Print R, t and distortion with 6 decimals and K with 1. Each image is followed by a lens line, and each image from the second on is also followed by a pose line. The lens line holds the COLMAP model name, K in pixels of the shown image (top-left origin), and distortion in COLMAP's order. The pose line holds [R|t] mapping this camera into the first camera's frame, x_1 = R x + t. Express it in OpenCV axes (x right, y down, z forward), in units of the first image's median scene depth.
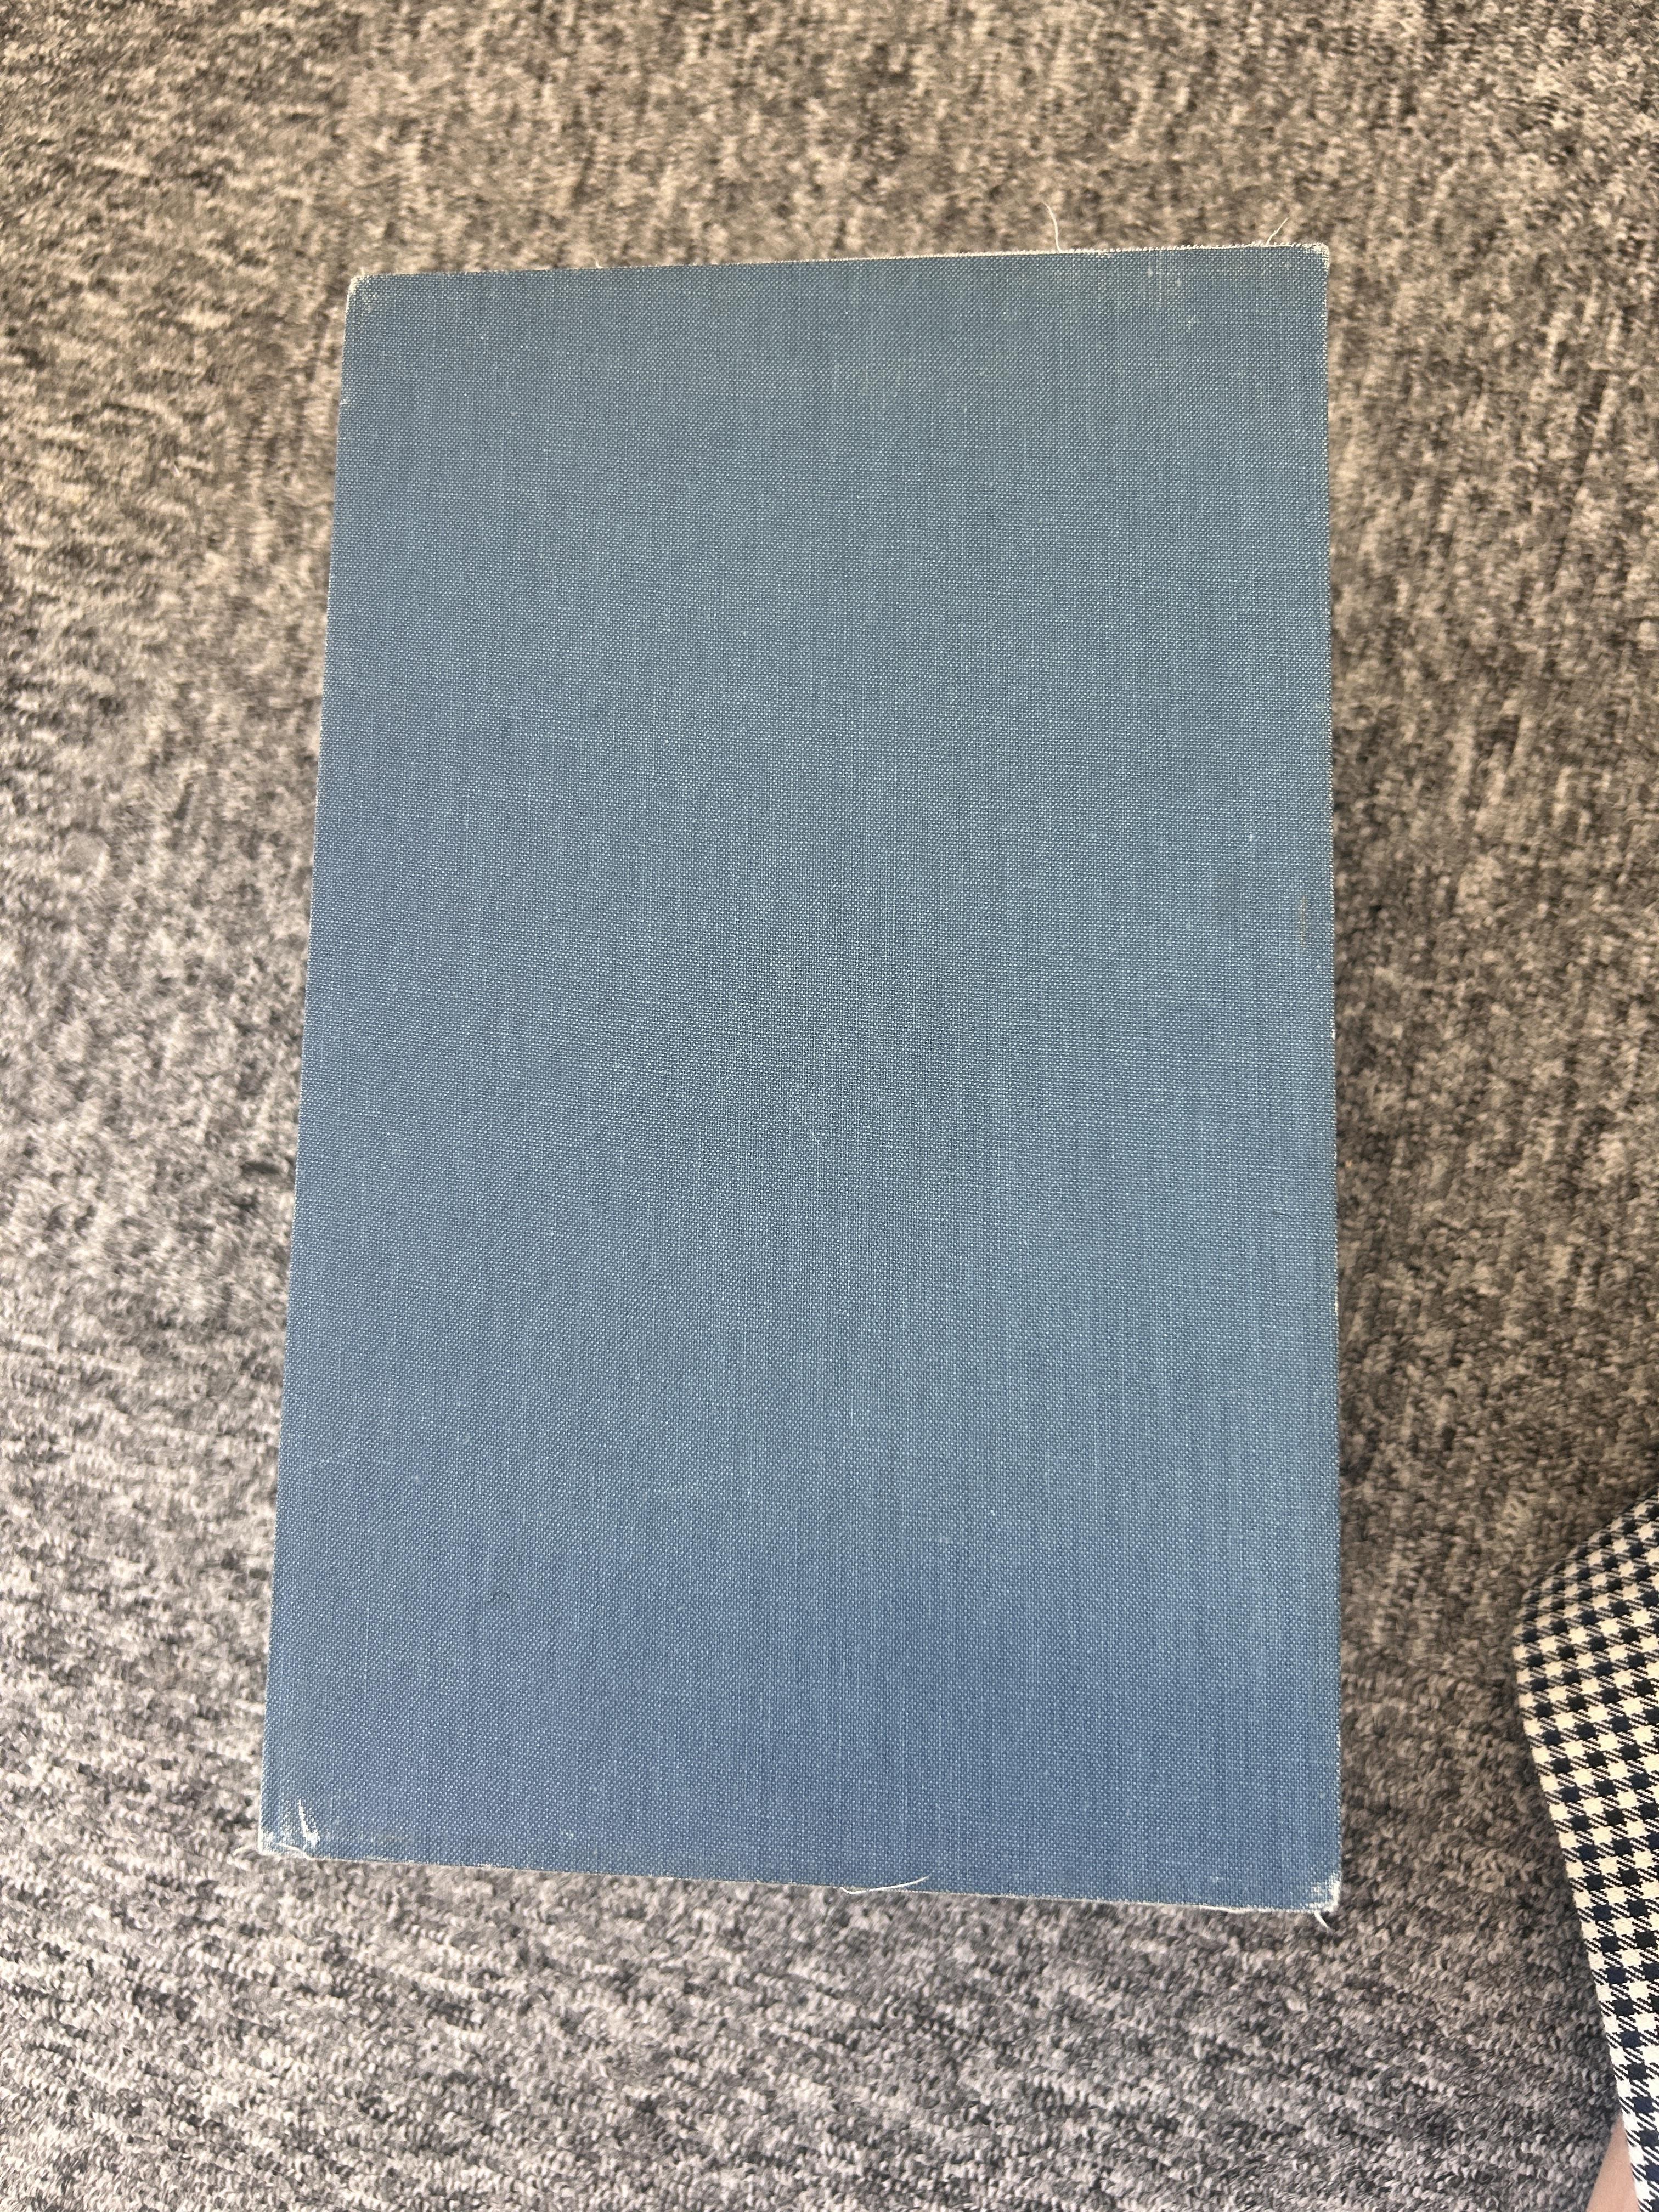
lens RADIAL K [[1707.3, 0, 836.2], [0, 1707.3, 1092.9], [0, 0, 1]] dist [0.009299, -0.021419]
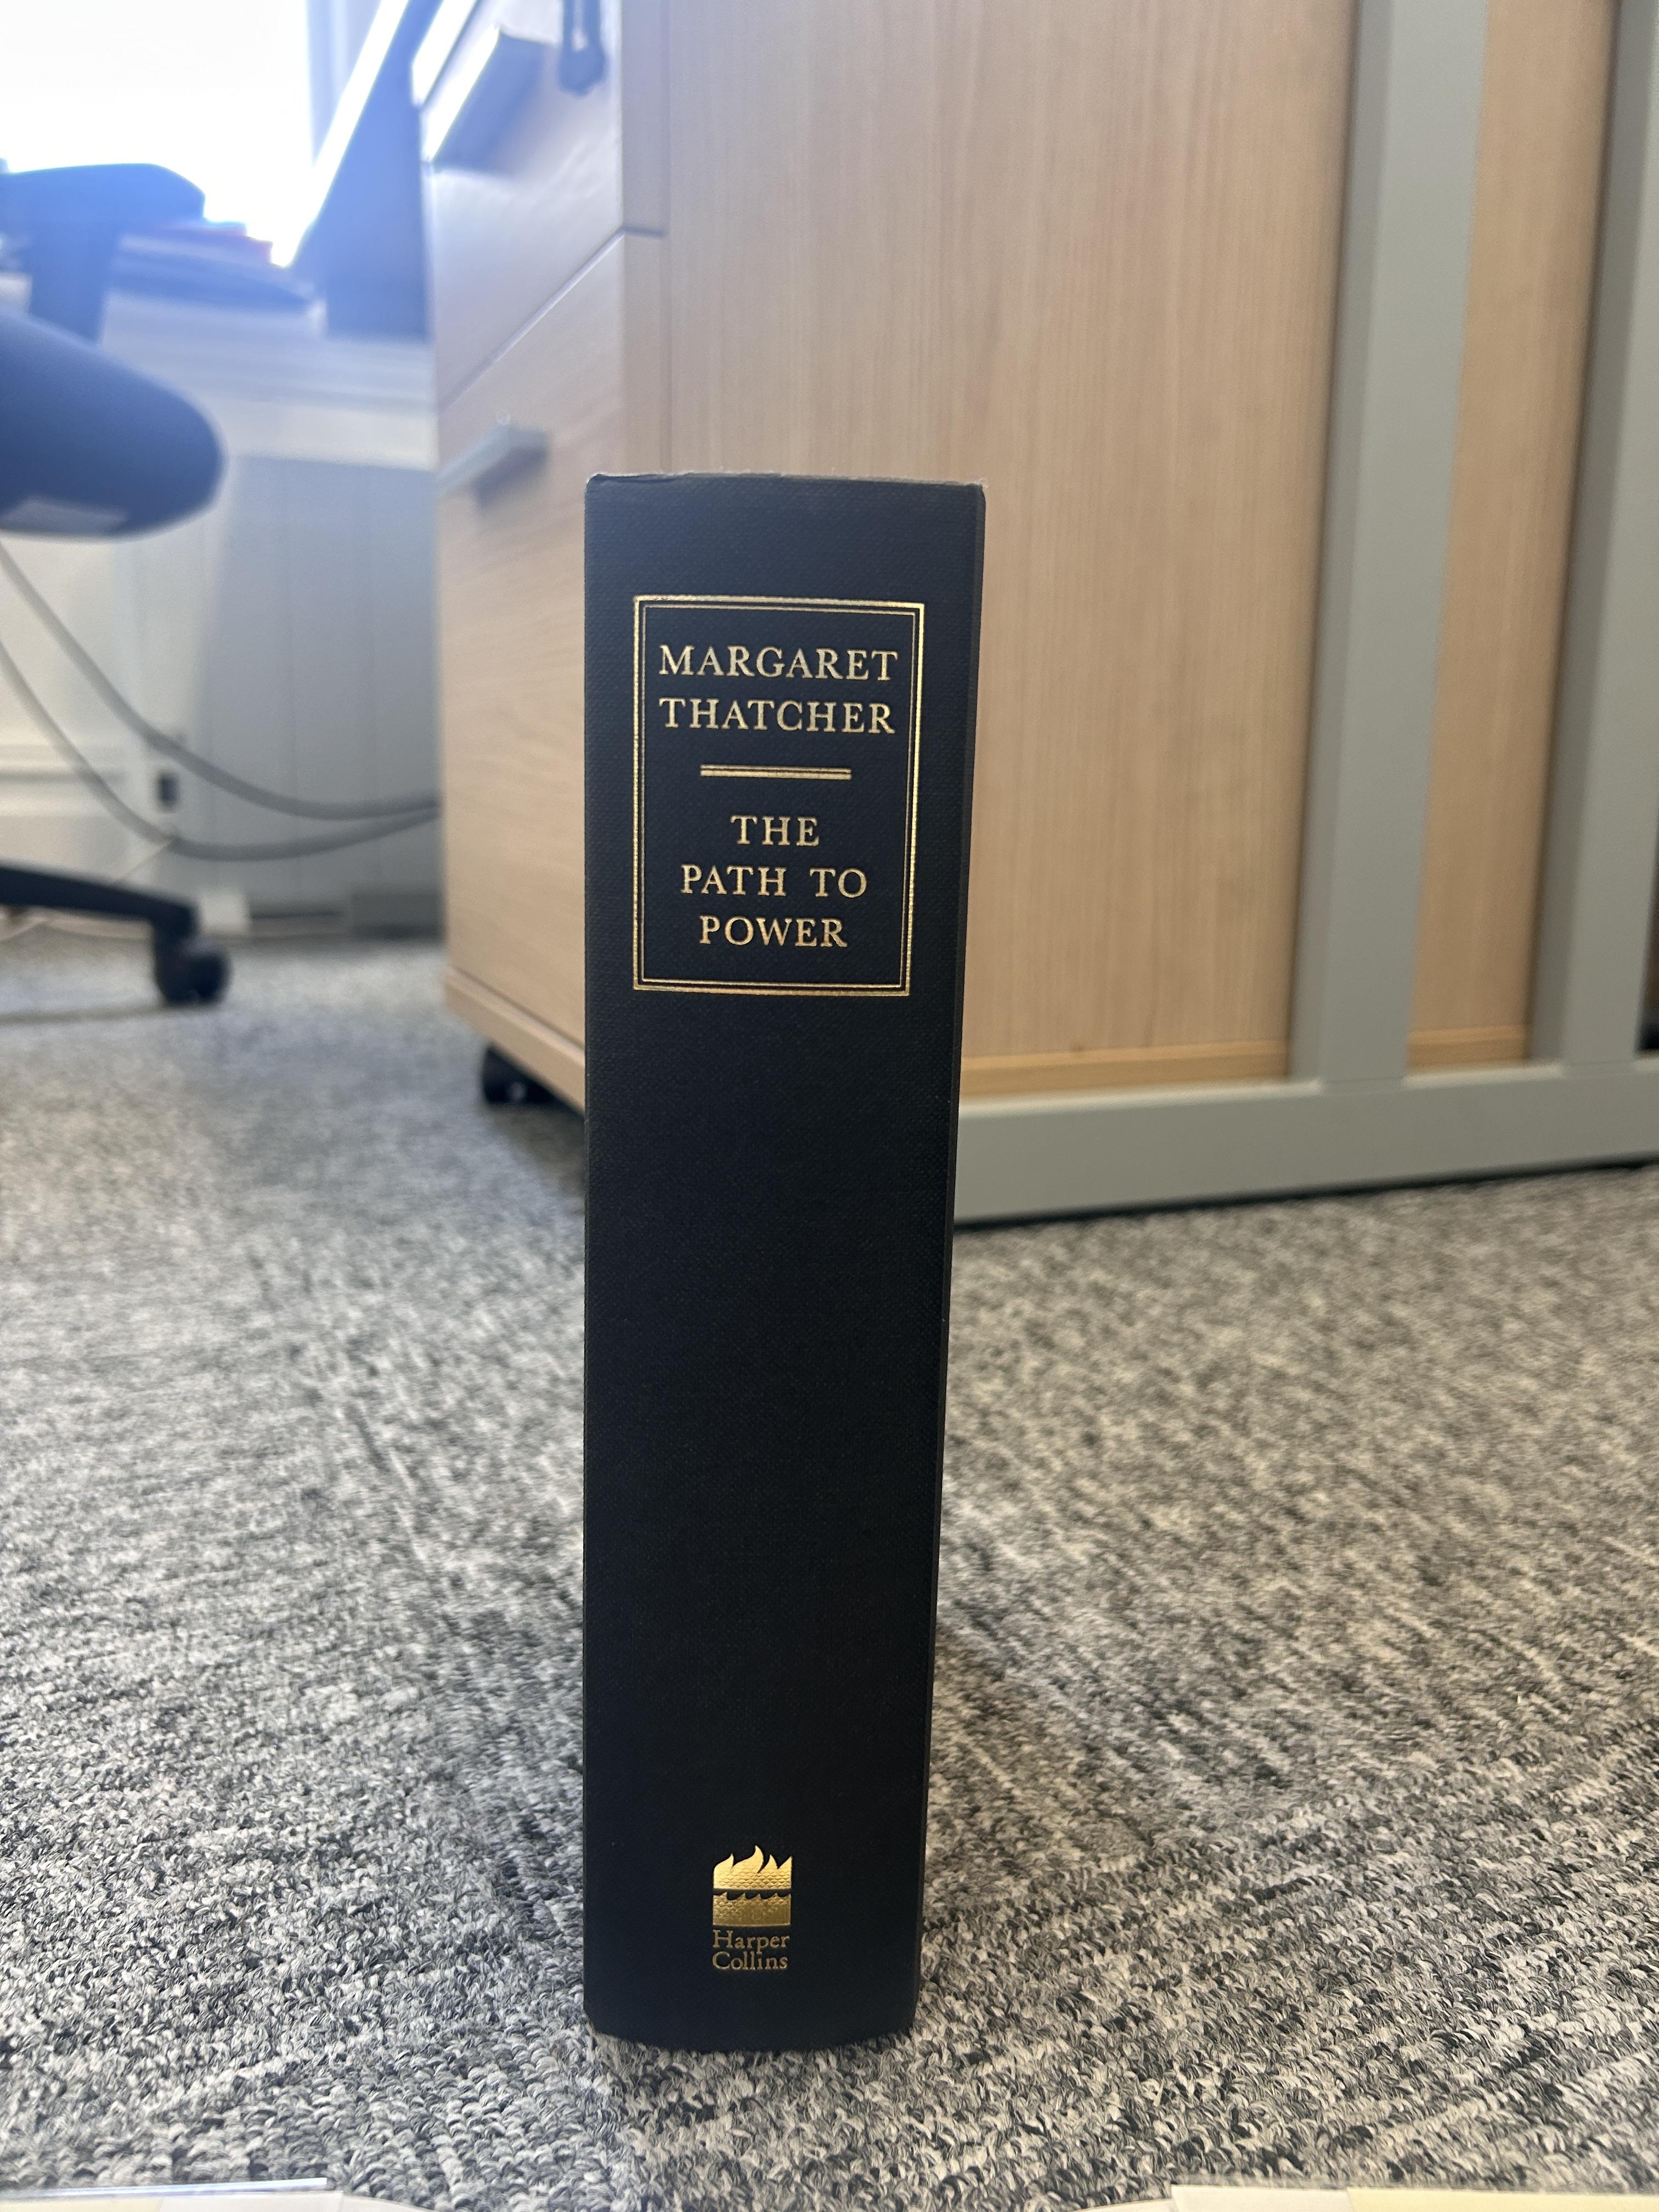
lens RADIAL K [[1707.3, 0, 820.5], [0, 1707.3, 1096.0], [0, 0, 1]] dist [0.009299, -0.021419]
pose [[0.628043, 0.243543, -0.739086, -0.086264], [-0.778105, 0.209573, -0.592141, 0.314275], [0.010680, 0.946977, 0.321123, 0.532031]]
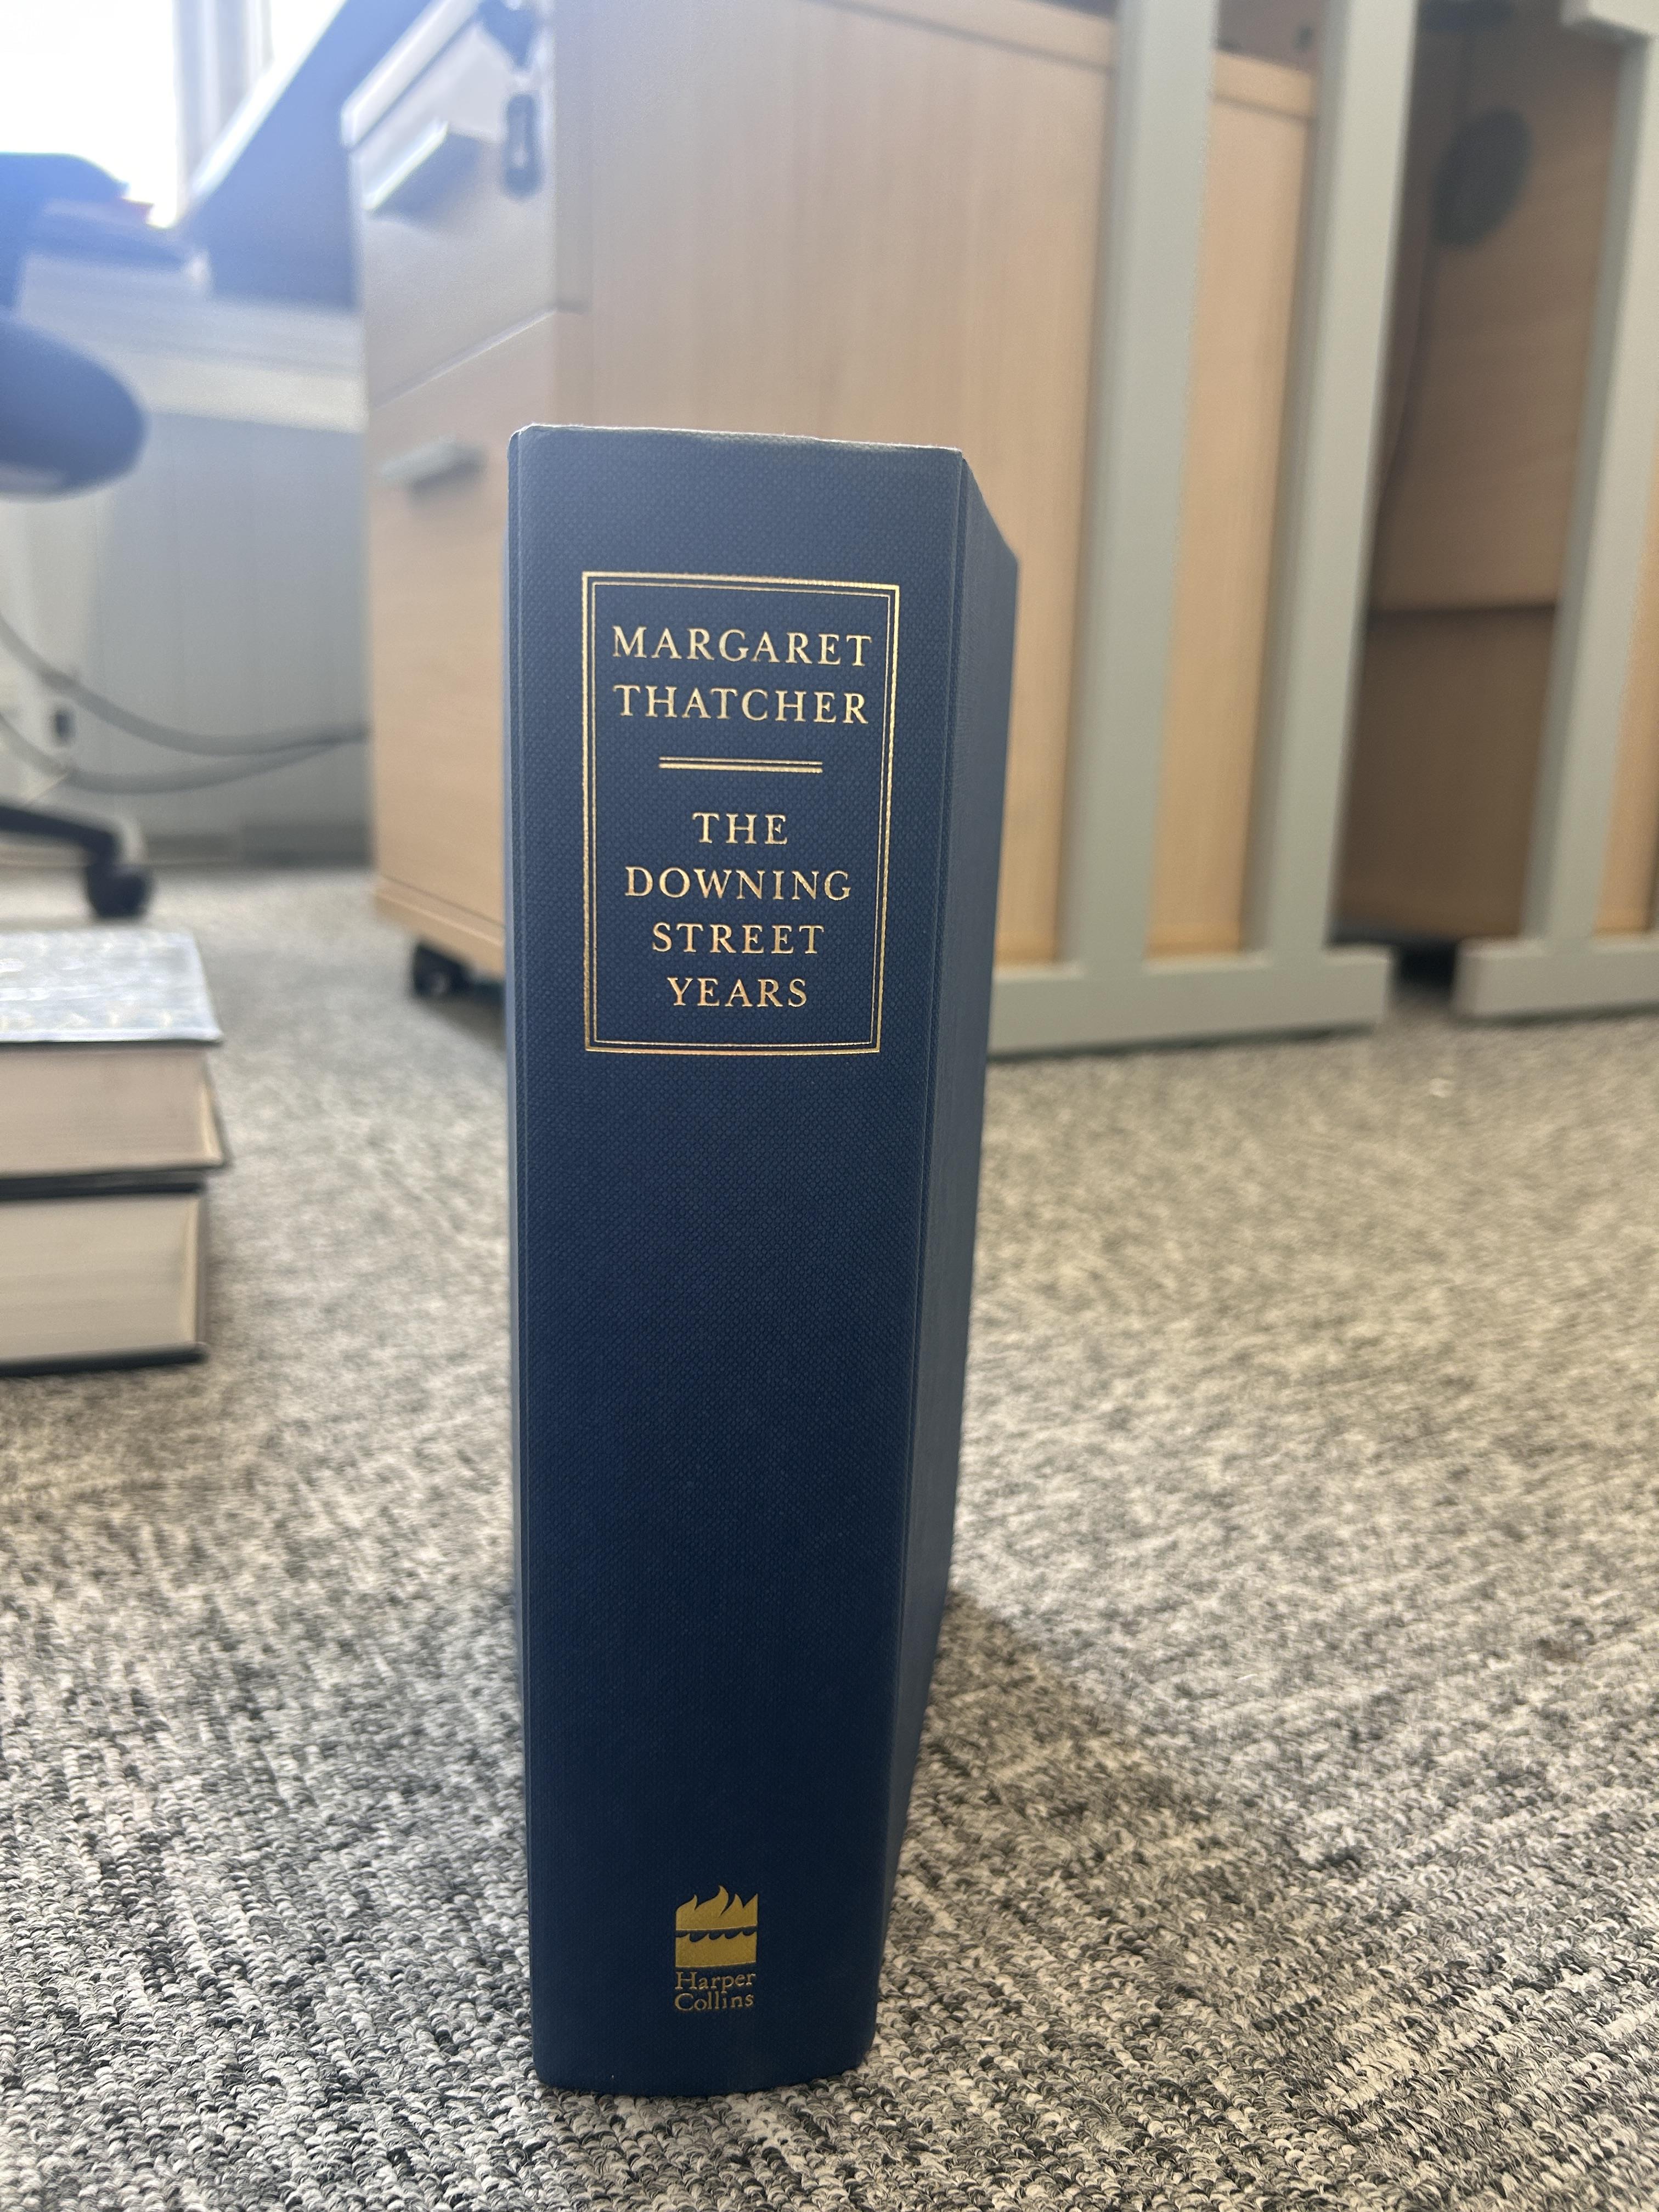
lens RADIAL K [[1707.3, 0, 826.0], [0, 1707.3, 1143.1], [0, 0, 1]] dist [0.009299, -0.021419]
pose [[0.697681, 0.280207, -0.659336, 0.289498], [-0.716191, 0.250120, -0.651545, 0.688734], [-0.017654, 0.926781, 0.375186, 0.449606]]
